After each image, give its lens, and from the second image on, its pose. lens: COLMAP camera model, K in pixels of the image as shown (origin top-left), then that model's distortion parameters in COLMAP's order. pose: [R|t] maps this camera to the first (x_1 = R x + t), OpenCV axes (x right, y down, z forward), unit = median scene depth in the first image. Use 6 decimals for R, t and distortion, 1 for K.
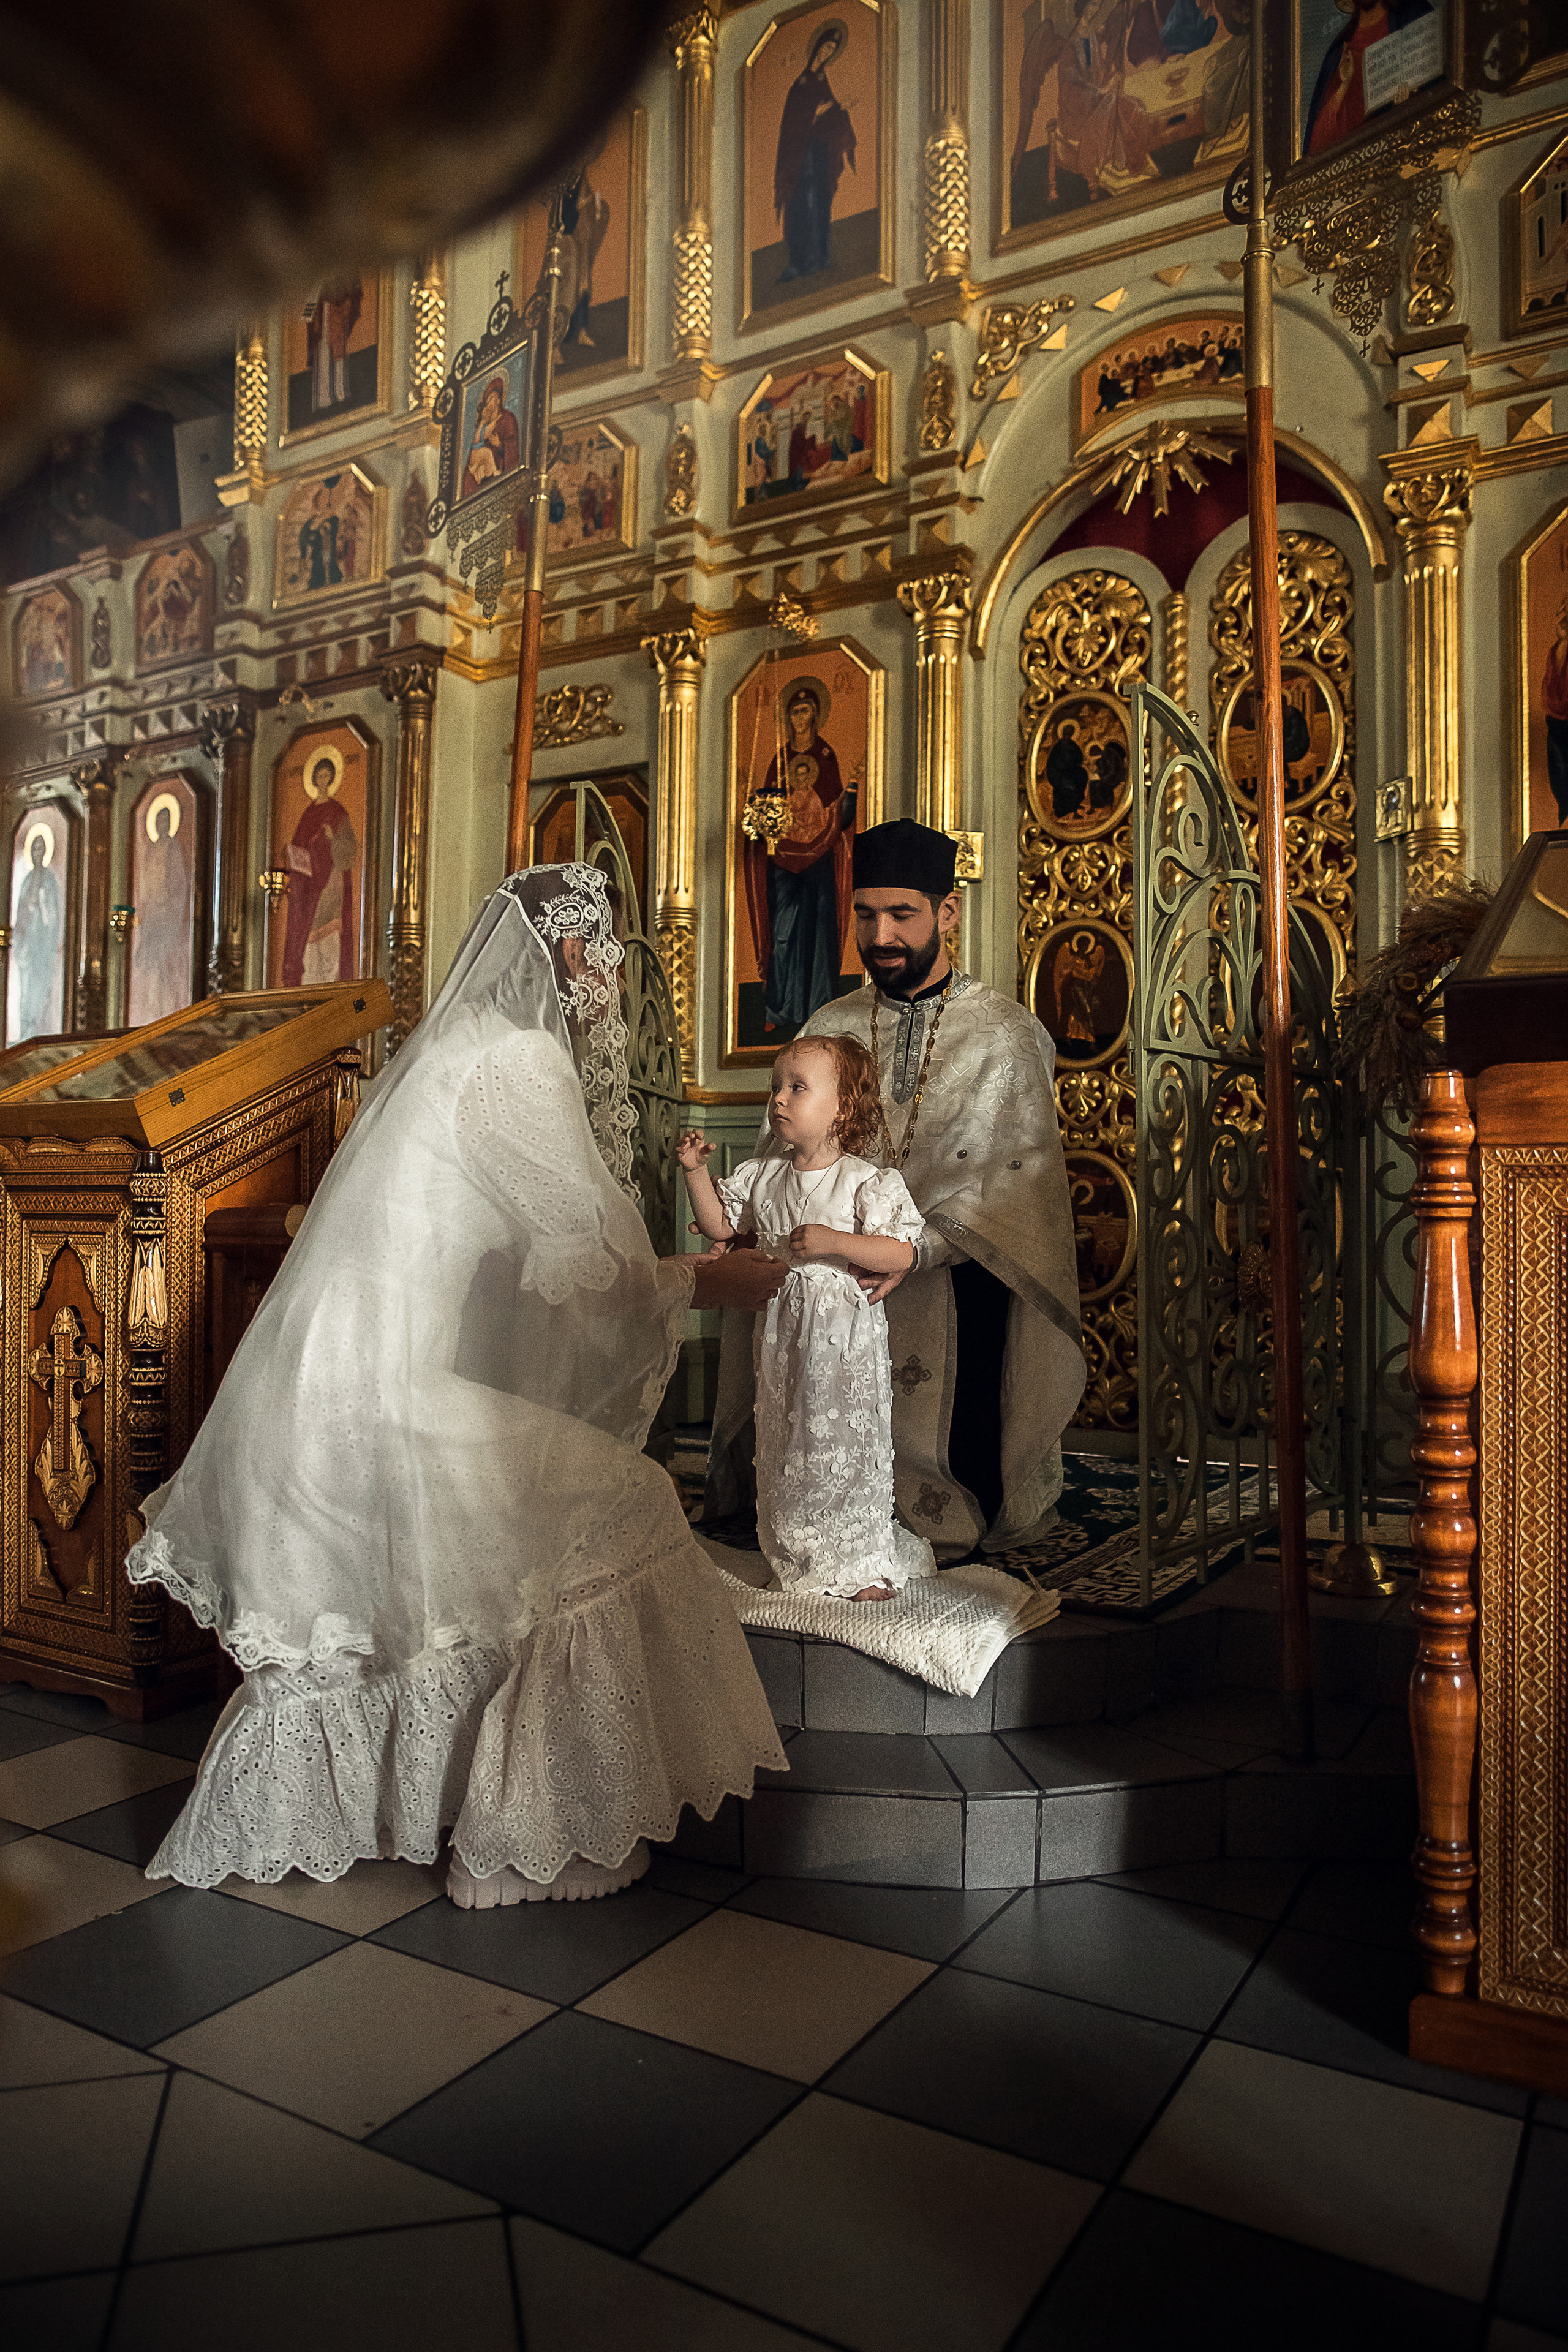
lens RADIAL K [[1604.1, 0, 695.8], [0, 1604.1, 1186.4], [0, 0, 1]] dist [-0.040437, 0.031456]
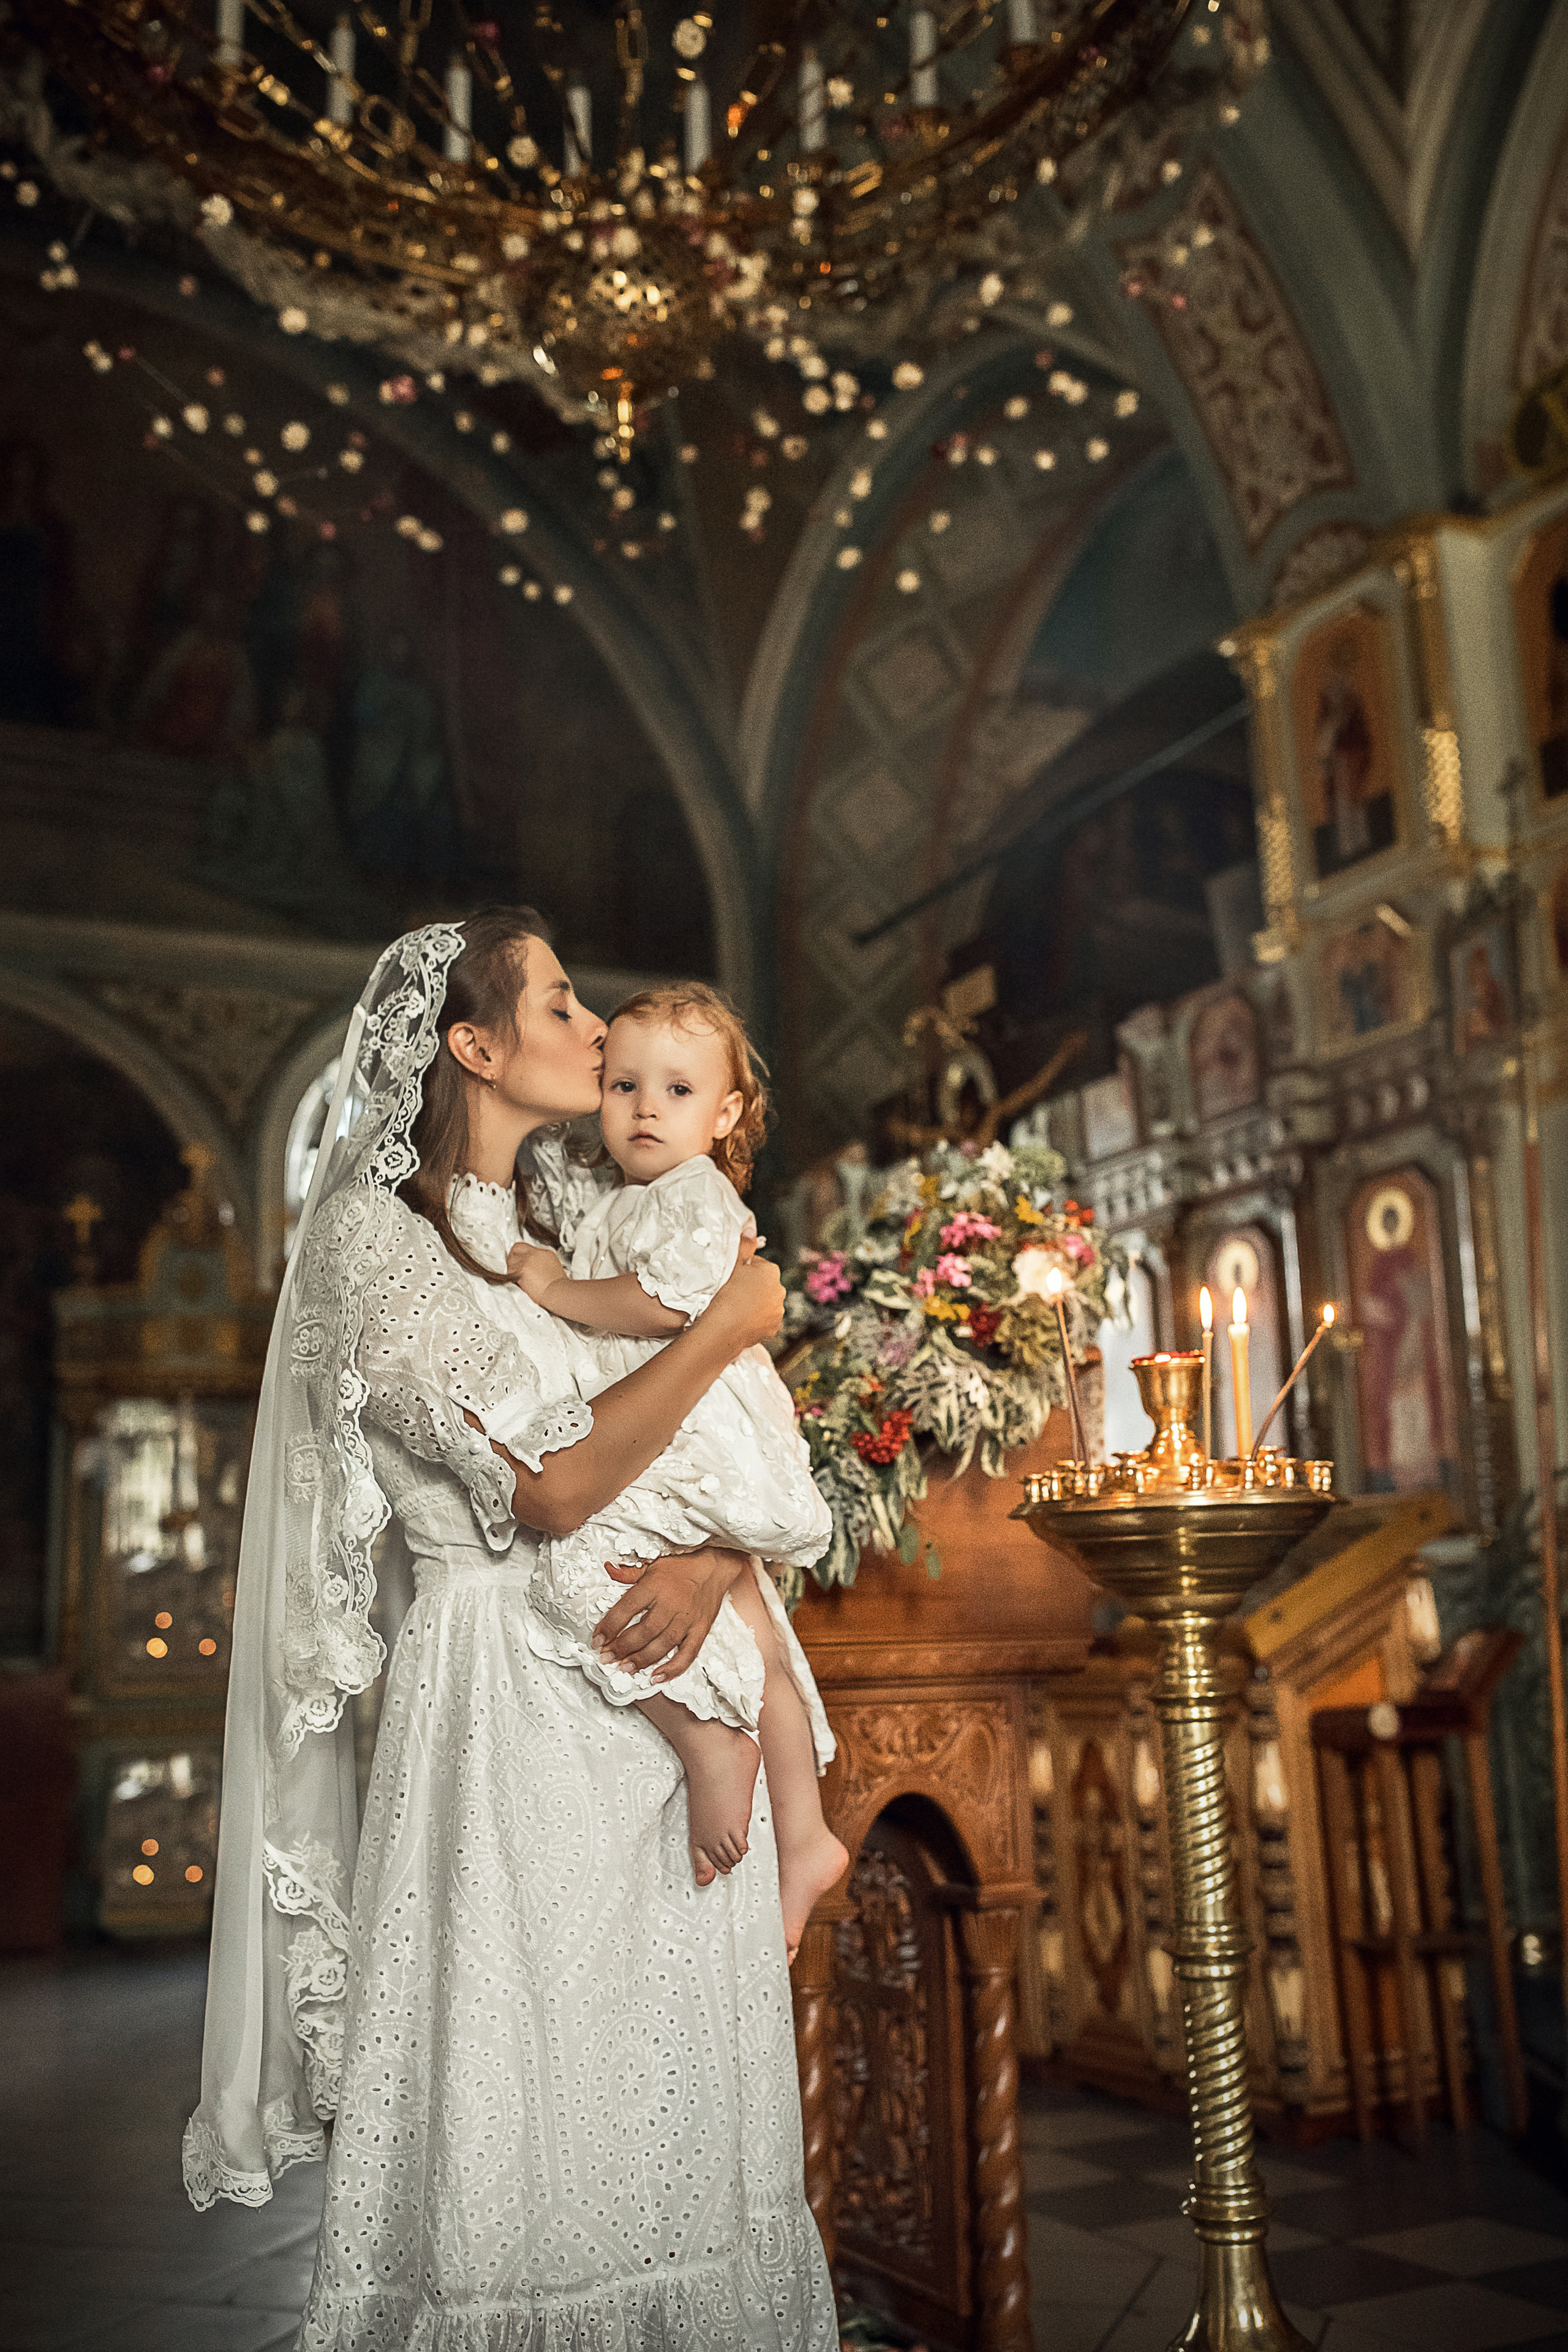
lens RADIAL K [[2571.6, 0, 706.6], [0, 2571.6, 1203.7], [0, 0, 1]] dist [-0.004228, 0.000000]
pose [[0.853074, -0.135109, -0.503994, 0.204596], [0.073784, 0.987424, -0.139818, -0.077069], [0.516547, 0.082088, 0.852315, -0.562190]]
